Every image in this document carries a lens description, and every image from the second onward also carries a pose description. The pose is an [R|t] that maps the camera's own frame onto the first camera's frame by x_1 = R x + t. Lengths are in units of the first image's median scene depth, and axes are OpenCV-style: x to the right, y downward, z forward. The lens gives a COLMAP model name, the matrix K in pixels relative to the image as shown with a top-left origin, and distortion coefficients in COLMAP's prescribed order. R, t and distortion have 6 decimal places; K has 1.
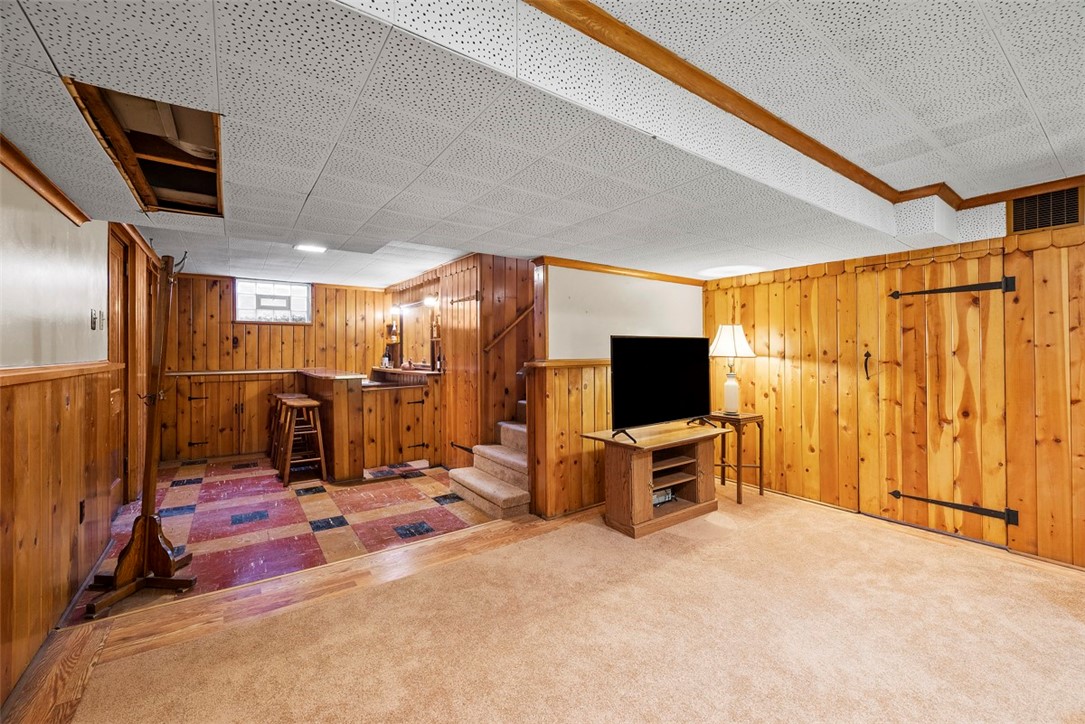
lens RADIAL K [[435.3, 0, 540.8], [0, 435.3, 350.5], [0, 0, 1]] dist [-0.003546, -0.000255]
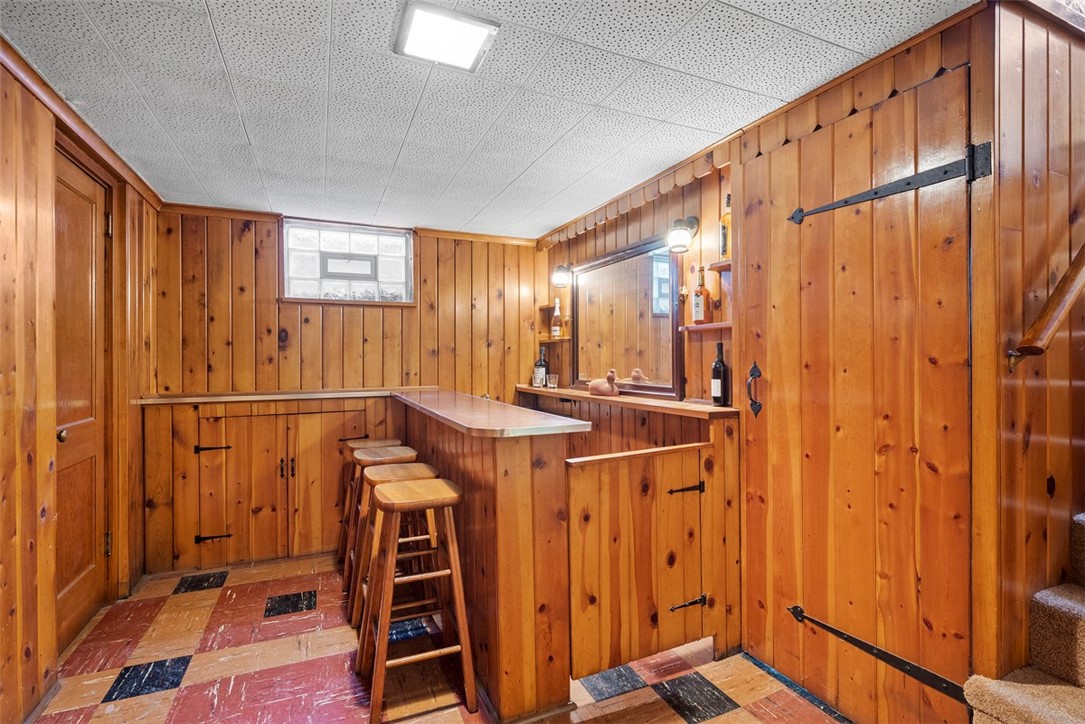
lens RADIAL K [[505.7, 0, 542.8], [0, 505.7, 362.0], [0, 0, 1]] dist [-0.003042, 0.000013]
pose [[0.980453, 0.000854, -0.196750, -0.285710], [0.001065, 0.999953, 0.009646, 0.004073], [0.196749, -0.009667, 0.980406, 0.482164]]
